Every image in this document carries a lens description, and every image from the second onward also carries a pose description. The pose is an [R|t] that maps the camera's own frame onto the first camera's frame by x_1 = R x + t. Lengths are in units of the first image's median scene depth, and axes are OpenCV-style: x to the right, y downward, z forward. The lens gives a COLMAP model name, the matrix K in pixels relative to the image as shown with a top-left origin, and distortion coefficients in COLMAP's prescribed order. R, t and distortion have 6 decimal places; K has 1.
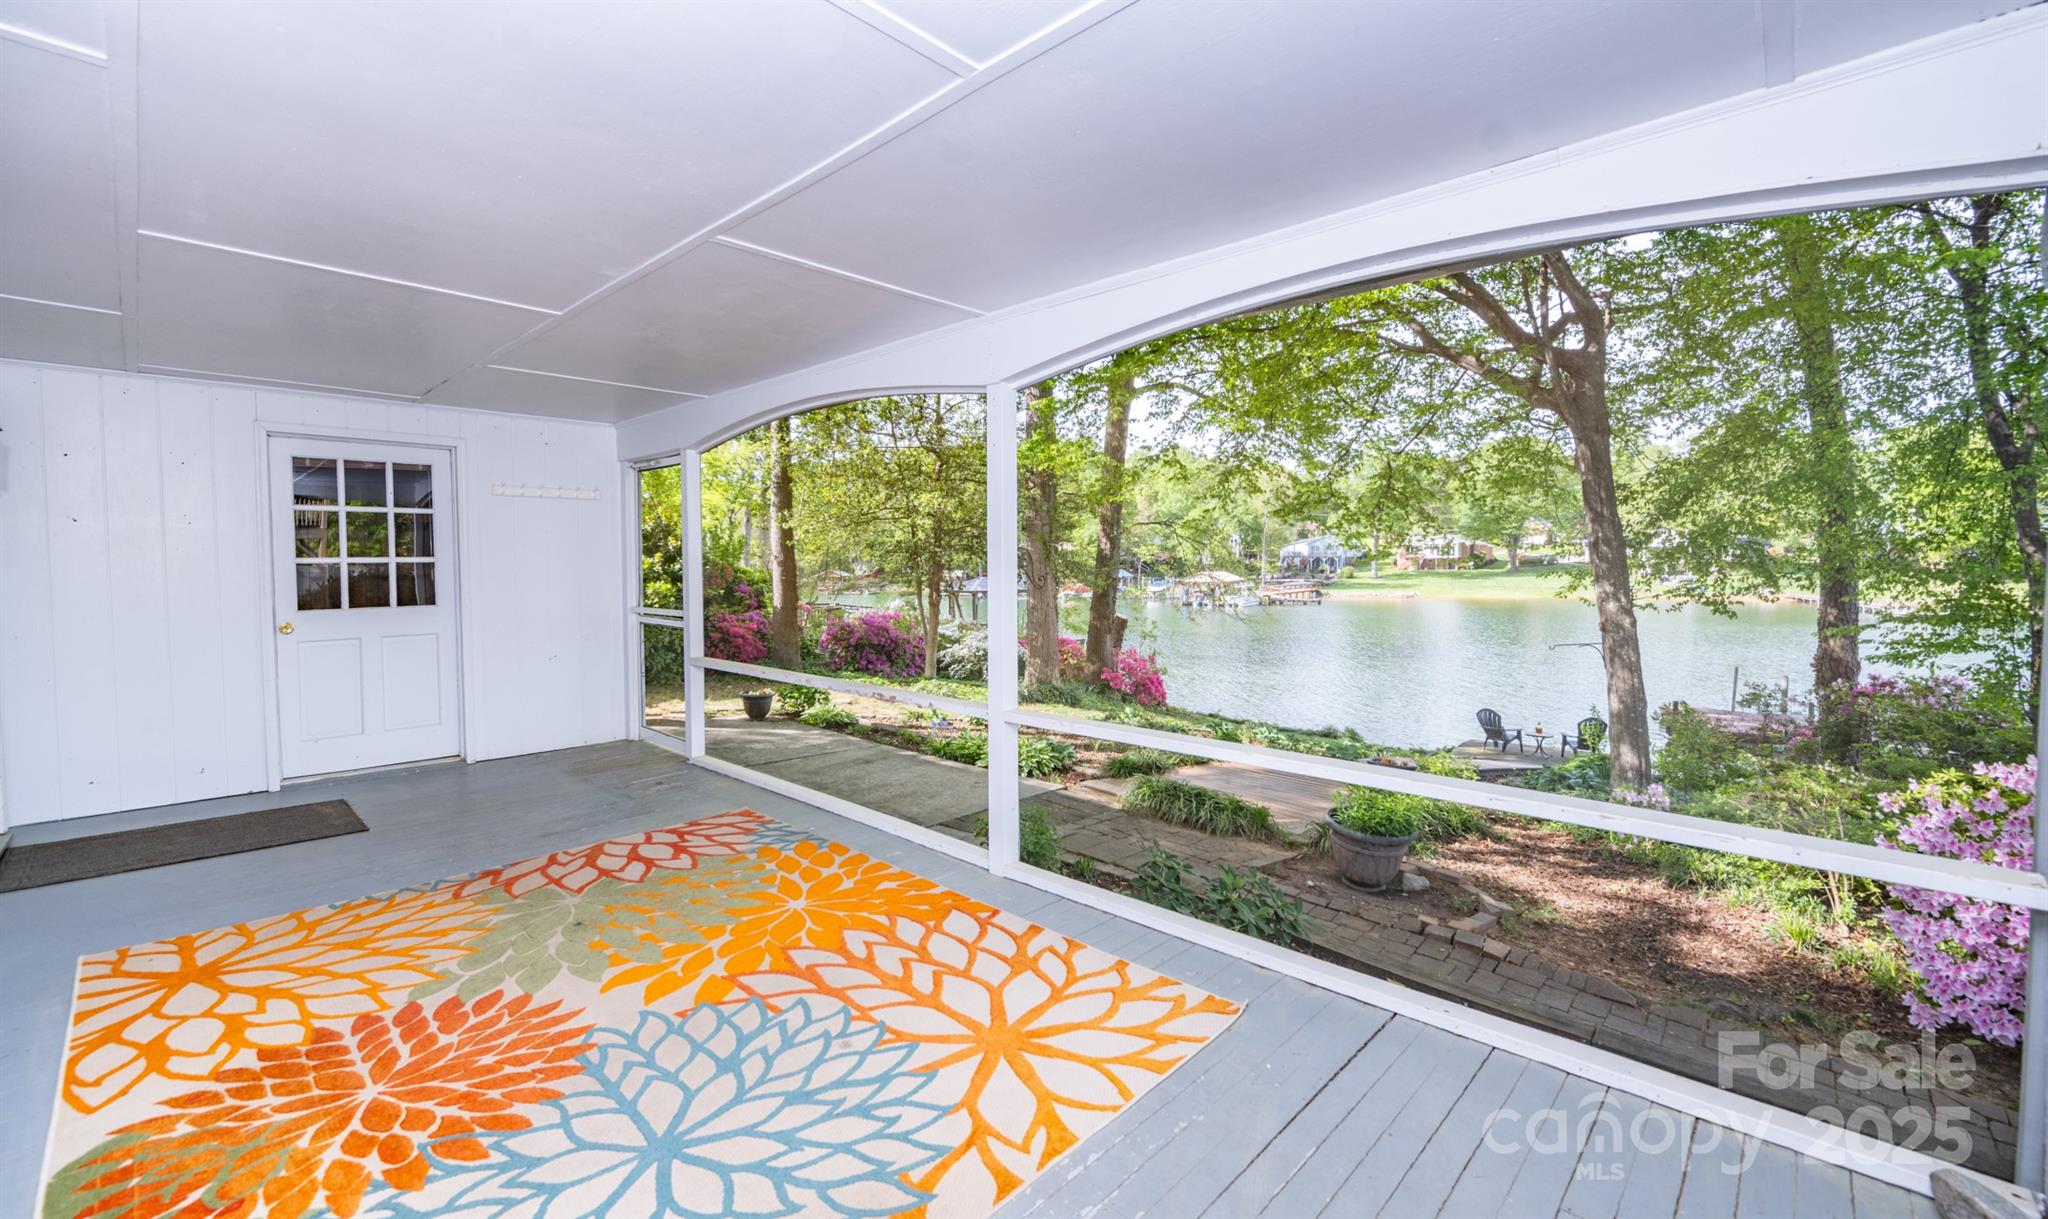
lens RADIAL K [[826.1, 0, 1026.8], [0, 826.1, 590.1], [0, 0, 1]] dist [-0.000729, -0.000148]
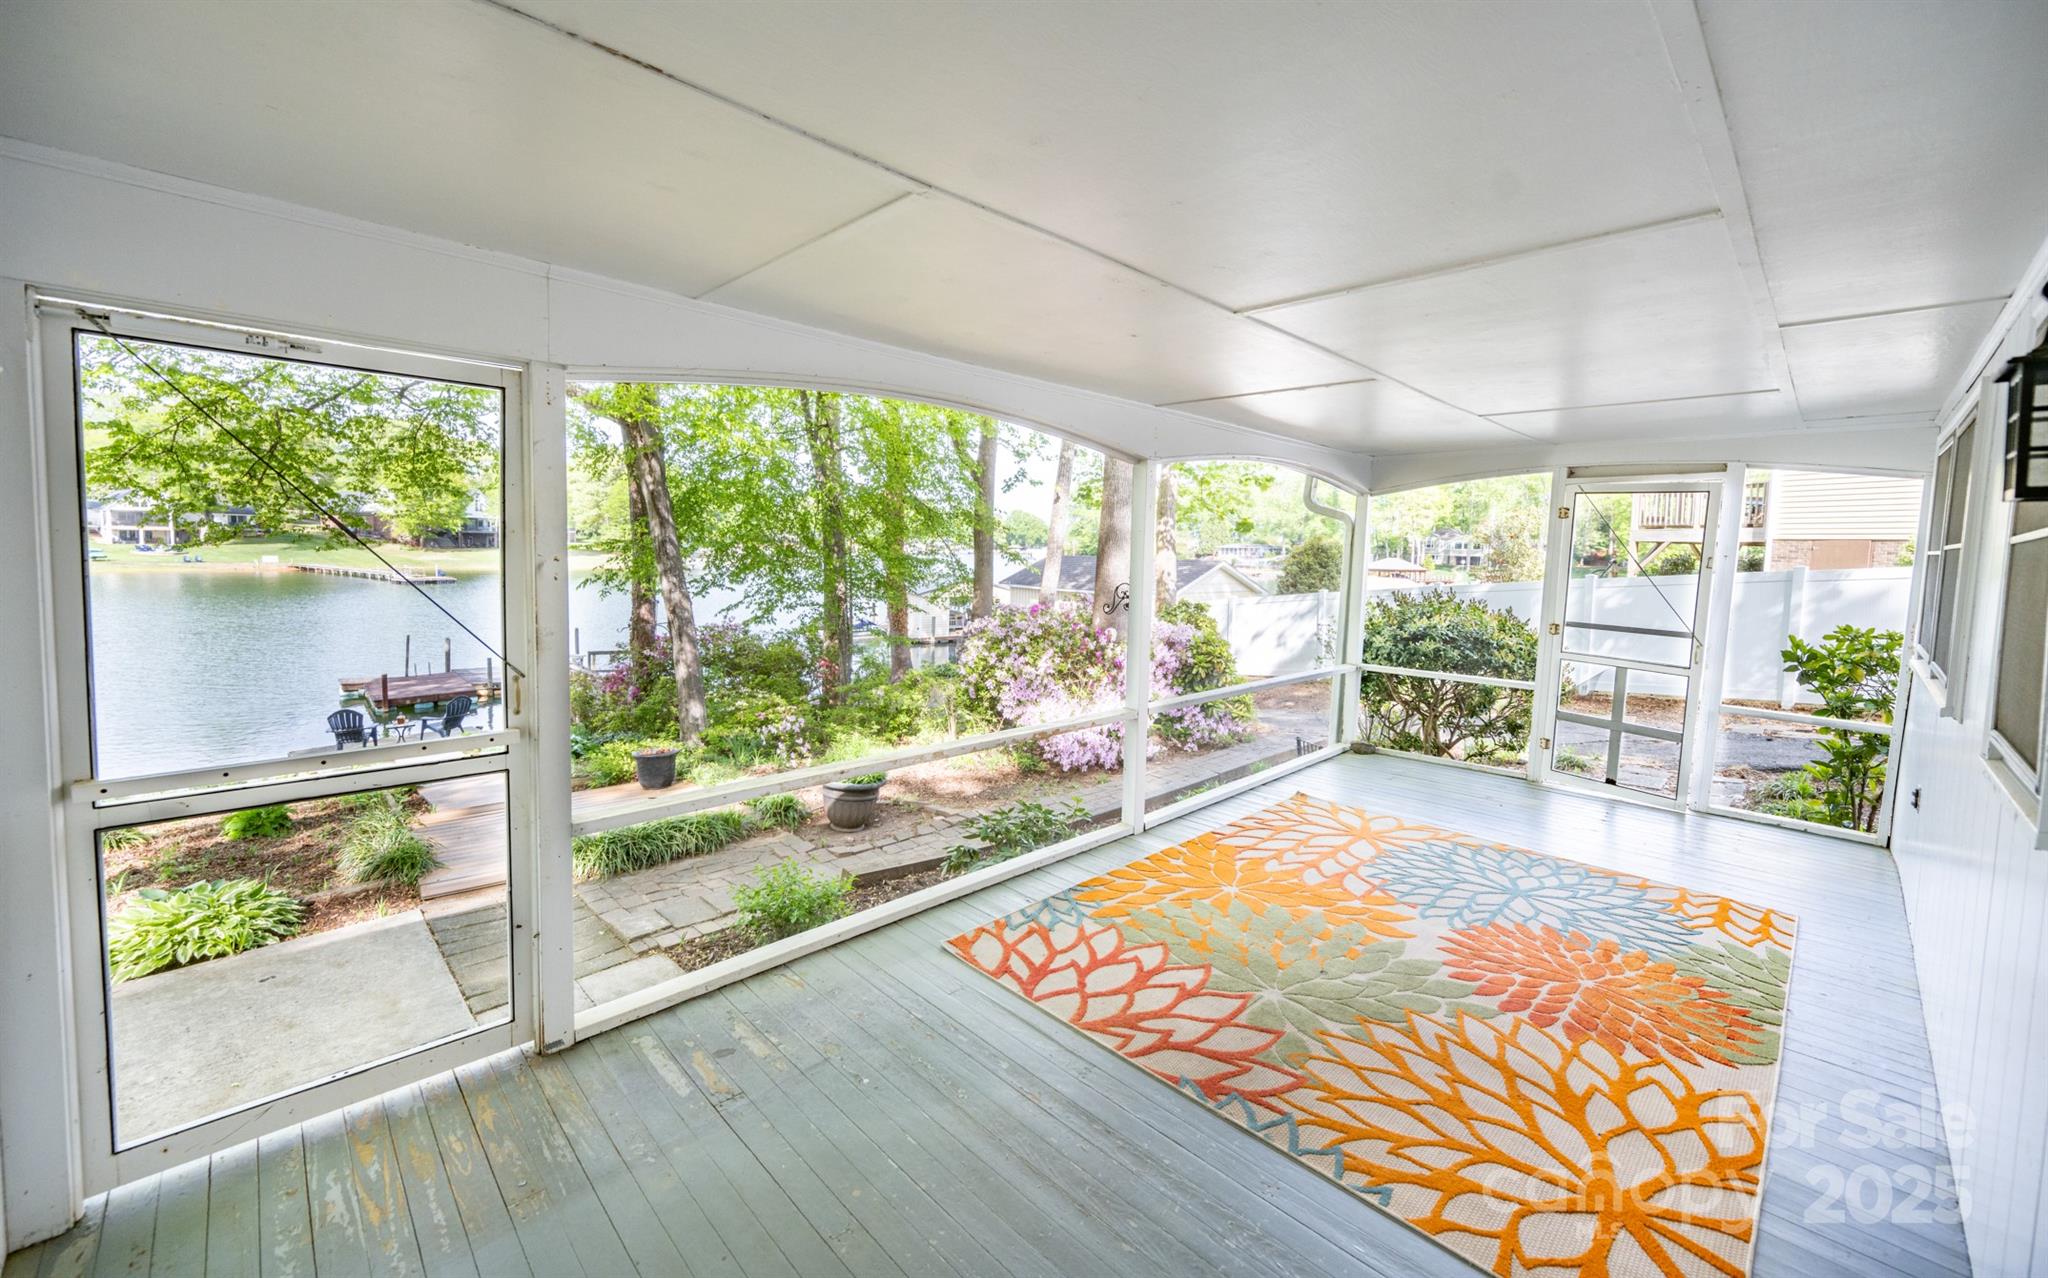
lens RADIAL K [[802.3, 0, 1025.0], [0, 802.3, 607.4], [0, 0, 1]] dist [-0.001661, -0.000323]
pose [[0.046919, -0.072102, 0.996293, -0.482173], [0.009171, 0.997381, 0.071748, -0.039642], [-0.998857, 0.005771, 0.047458, 0.418342]]
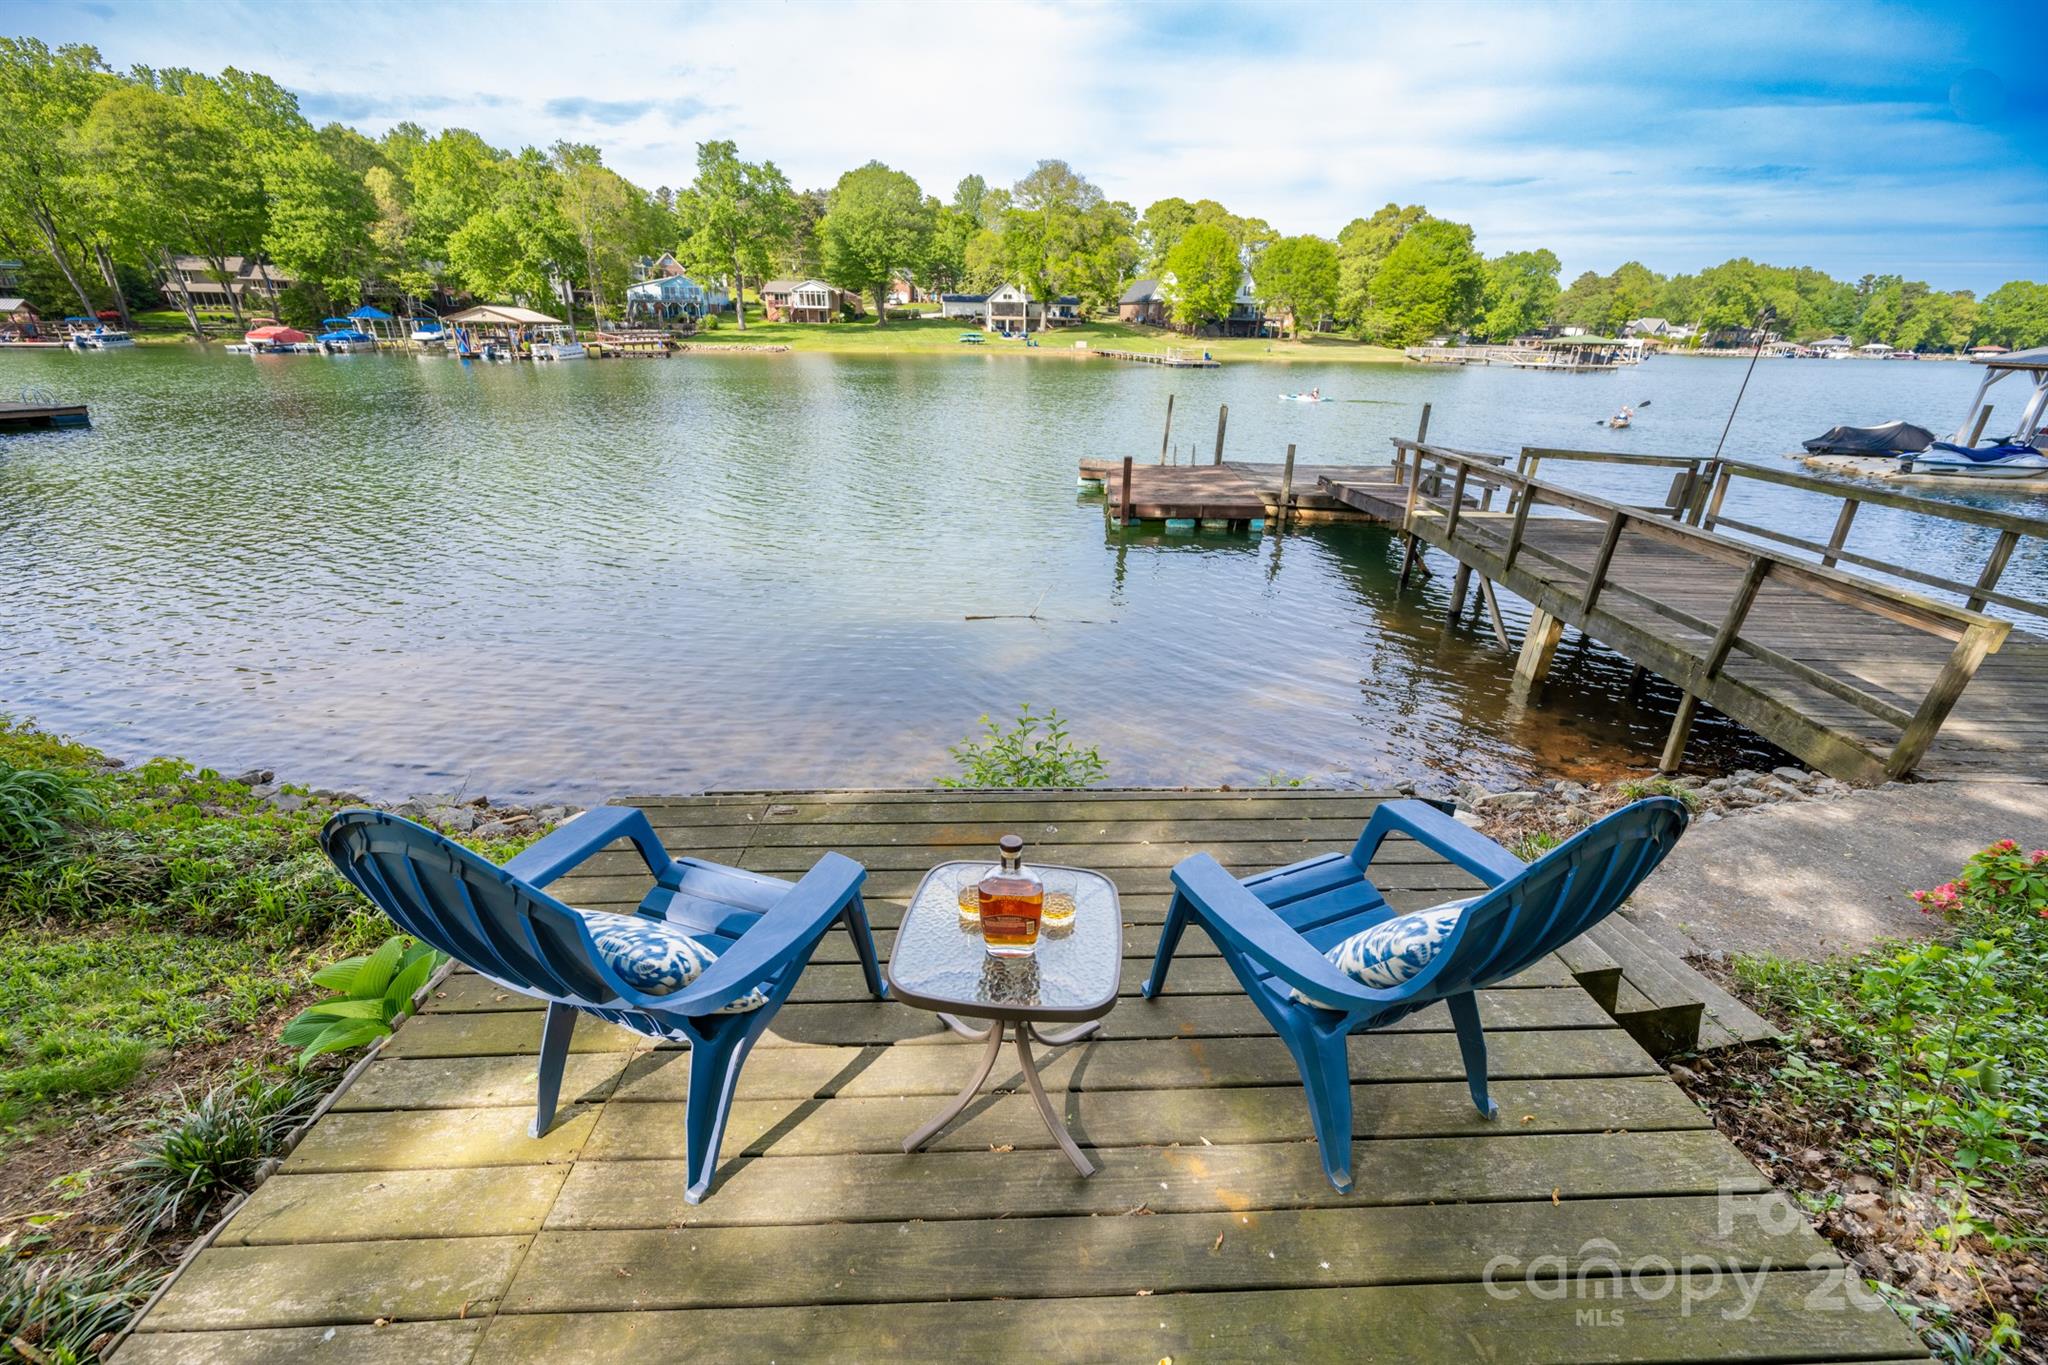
lens RADIAL K [[806.7, 0, 1031.8], [0, 806.7, 678.2], [0, 0, 1]] dist [-0.002267, -0.000216]
pose [[0.765492, -0.237378, 0.598059, 1.049869], [-0.001583, 0.928765, 0.370666, 0.195976], [-0.643444, -0.284688, 0.710586, 1.714477]]
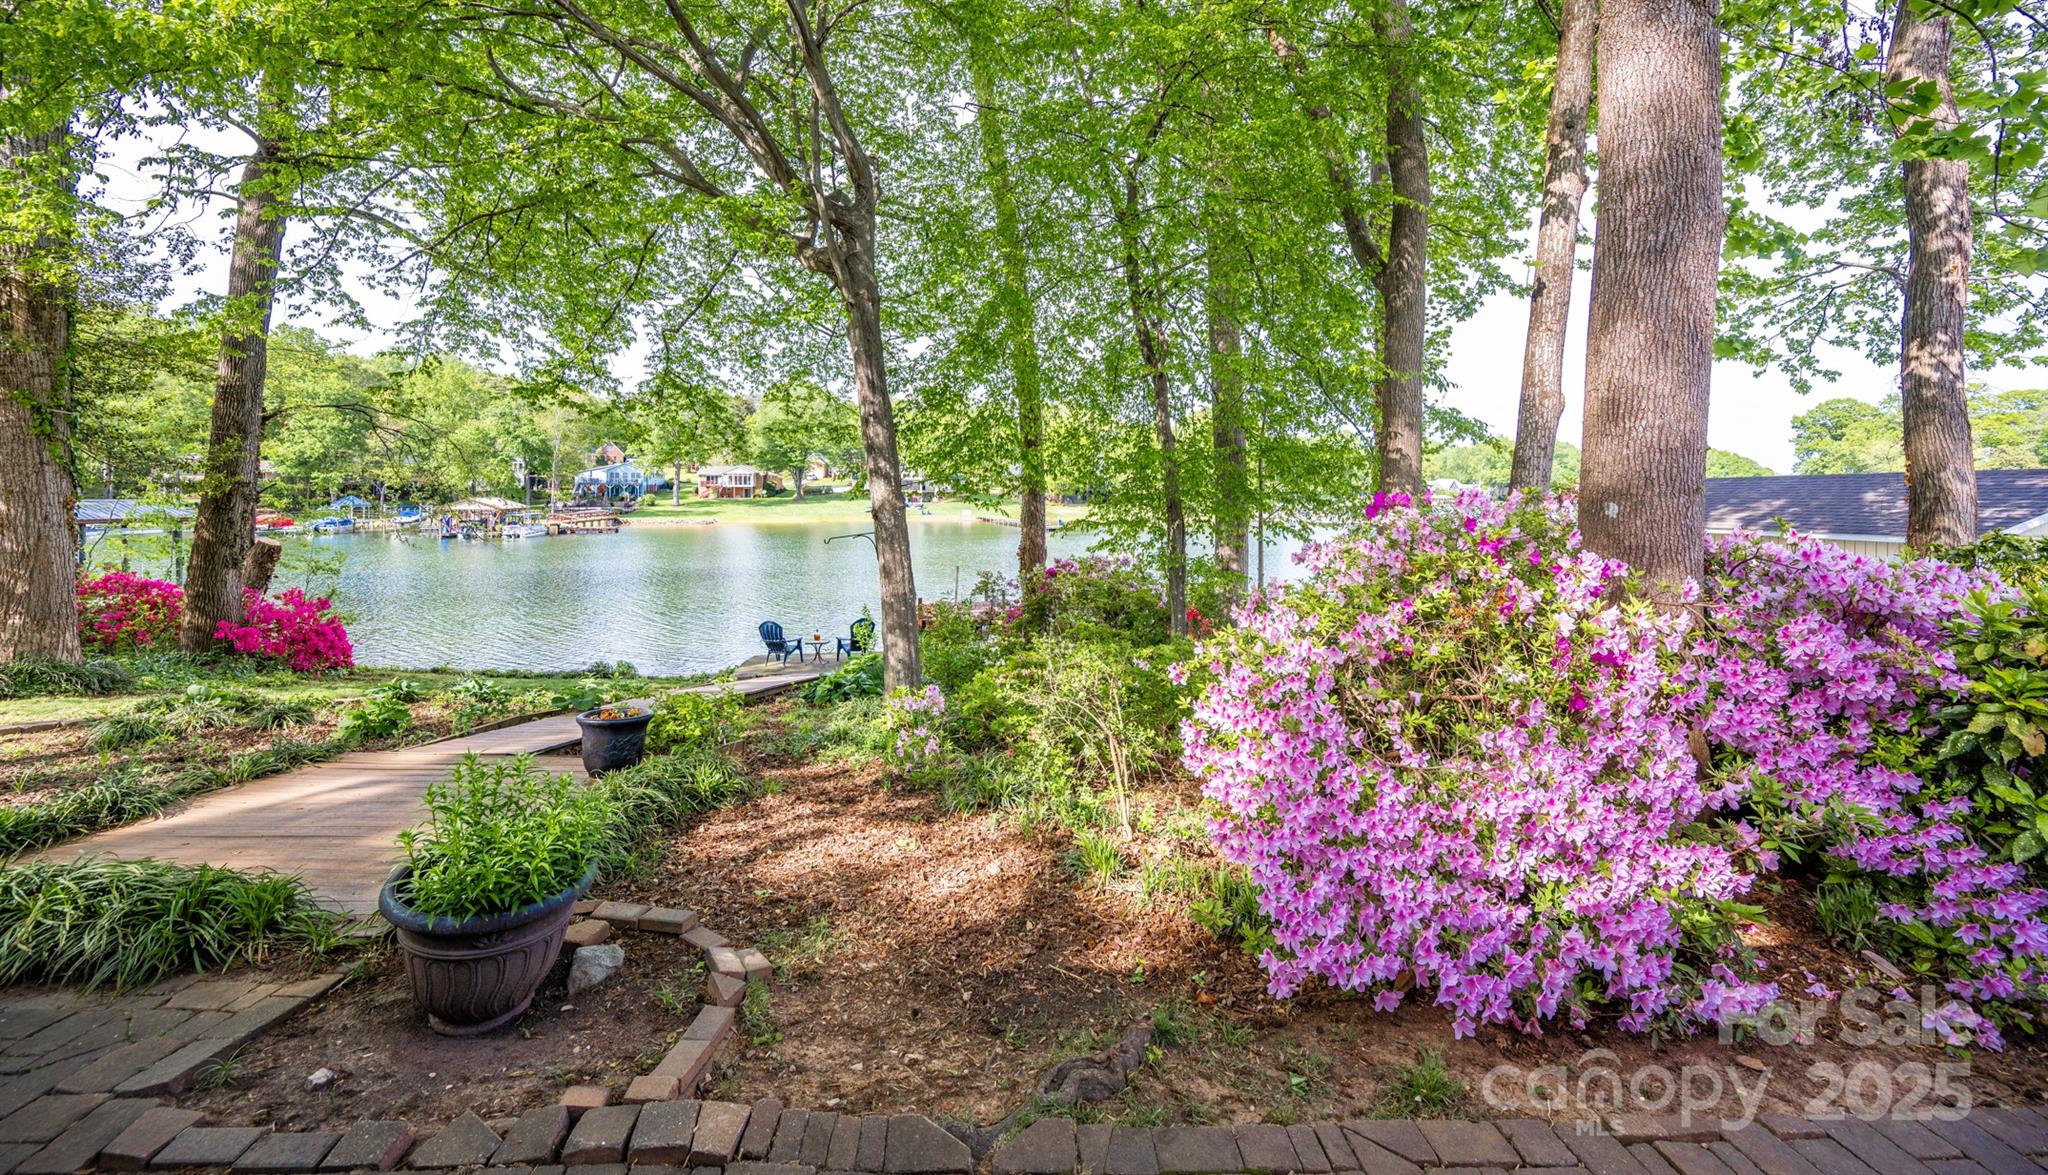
lens RADIAL K [[803.3, 0, 1016.4], [0, 803.3, 494.0], [0, 0, 1]] dist [-0.000232, -0.000025]
pose [[0.699657, 0.005511, 0.714457, 0.179704], [0.017403, 0.999542, -0.024753, 0.047301], [-0.714267, 0.029752, 0.699241, 0.277543]]
